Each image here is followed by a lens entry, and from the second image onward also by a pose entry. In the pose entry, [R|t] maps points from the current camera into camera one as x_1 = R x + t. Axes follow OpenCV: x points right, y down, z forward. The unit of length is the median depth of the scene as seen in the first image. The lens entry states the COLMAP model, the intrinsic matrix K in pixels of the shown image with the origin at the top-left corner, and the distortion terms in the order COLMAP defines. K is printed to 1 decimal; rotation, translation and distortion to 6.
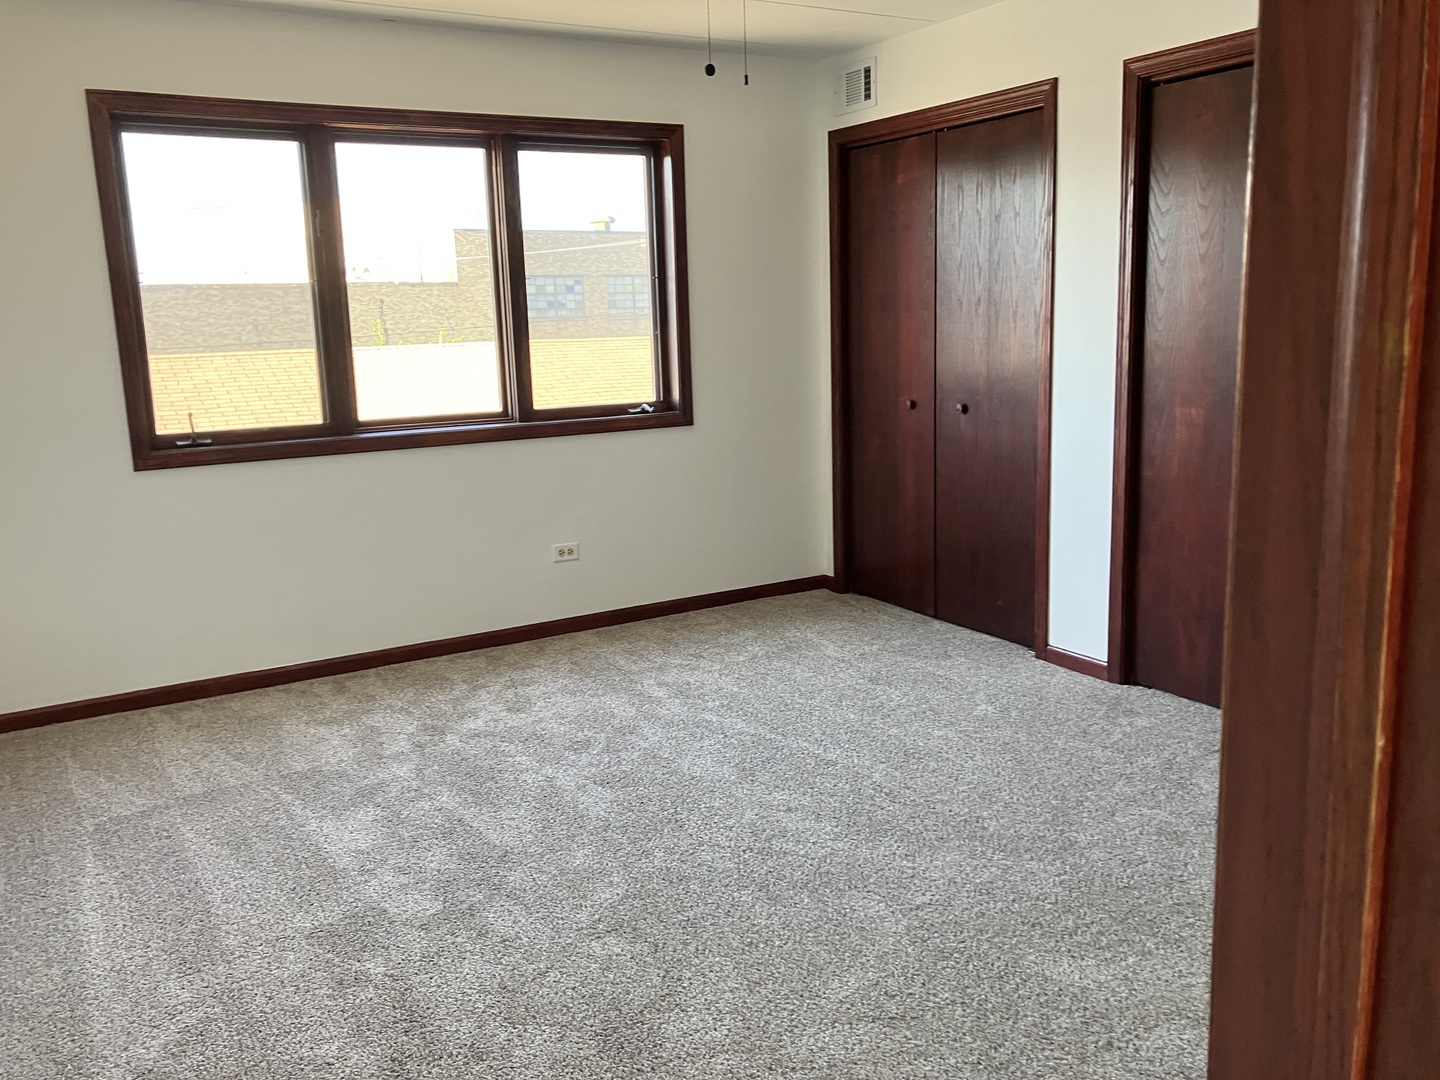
lens RADIAL K [[1172.8, 0, 720.0], [0, 1172.8, 540.0], [0, 0, 1]] dist [0.123818, -0.251378]
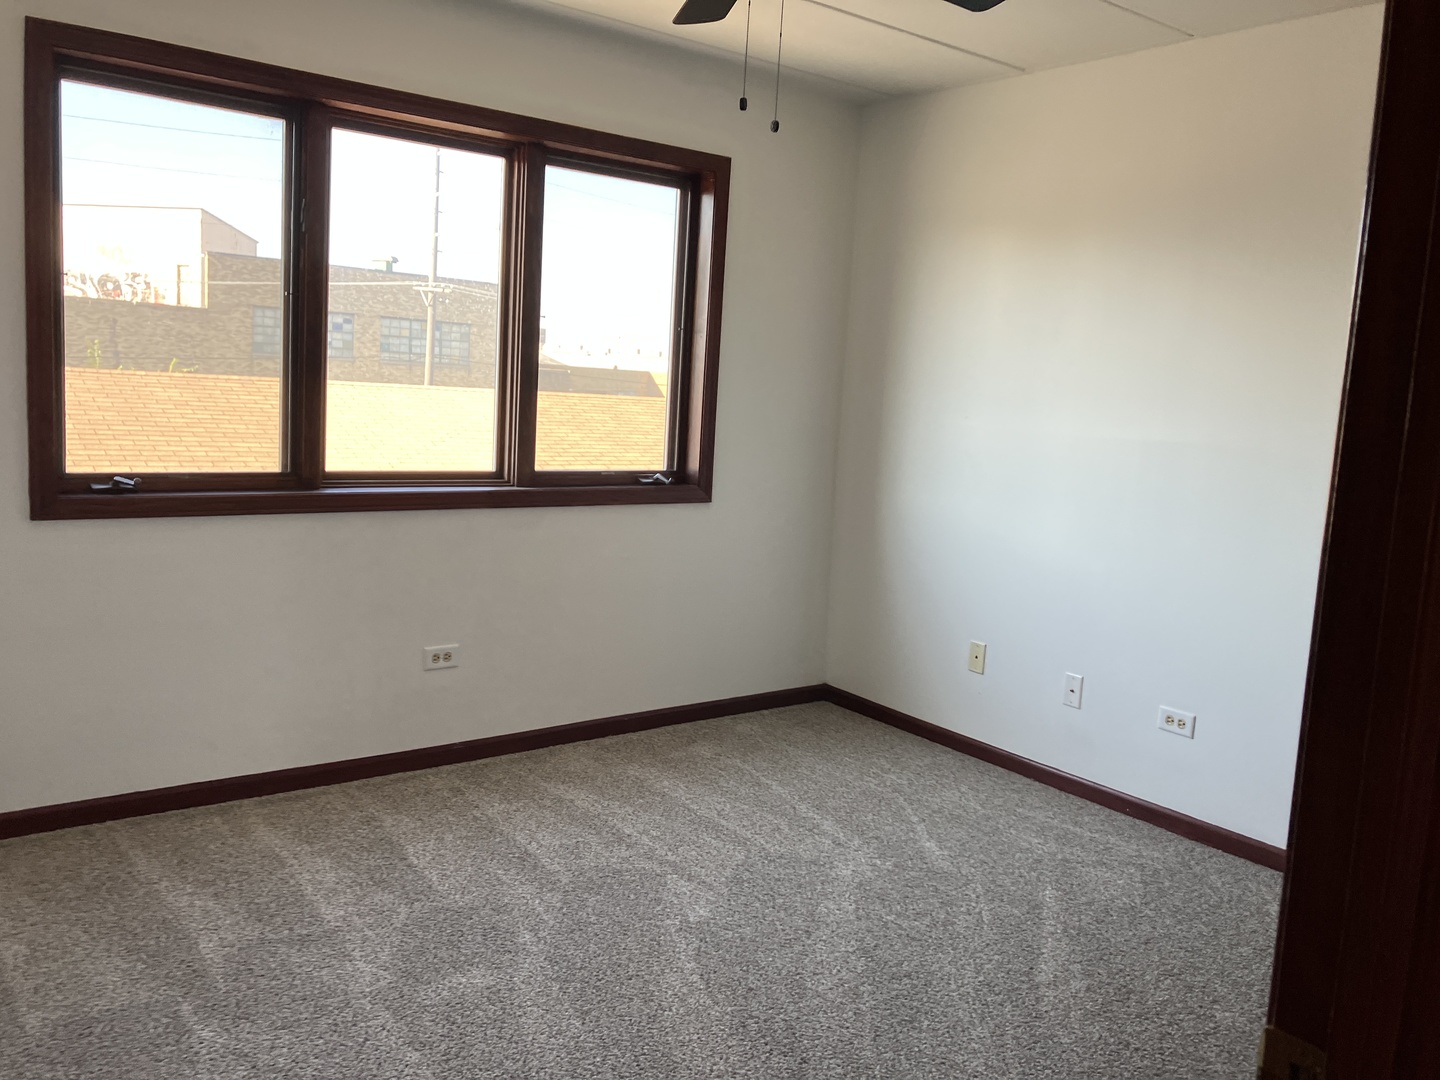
lens RADIAL K [[1220.6, 0, 719.1], [0, 1220.6, 524.3], [0, 0, 1]] dist [0.102786, -0.176224]
pose [[0.981380, 0.063538, 0.181264, -0.185466], [-0.050672, 0.995914, -0.074751, -0.016361], [-0.185273, 0.064174, 0.980589, 0.135376]]
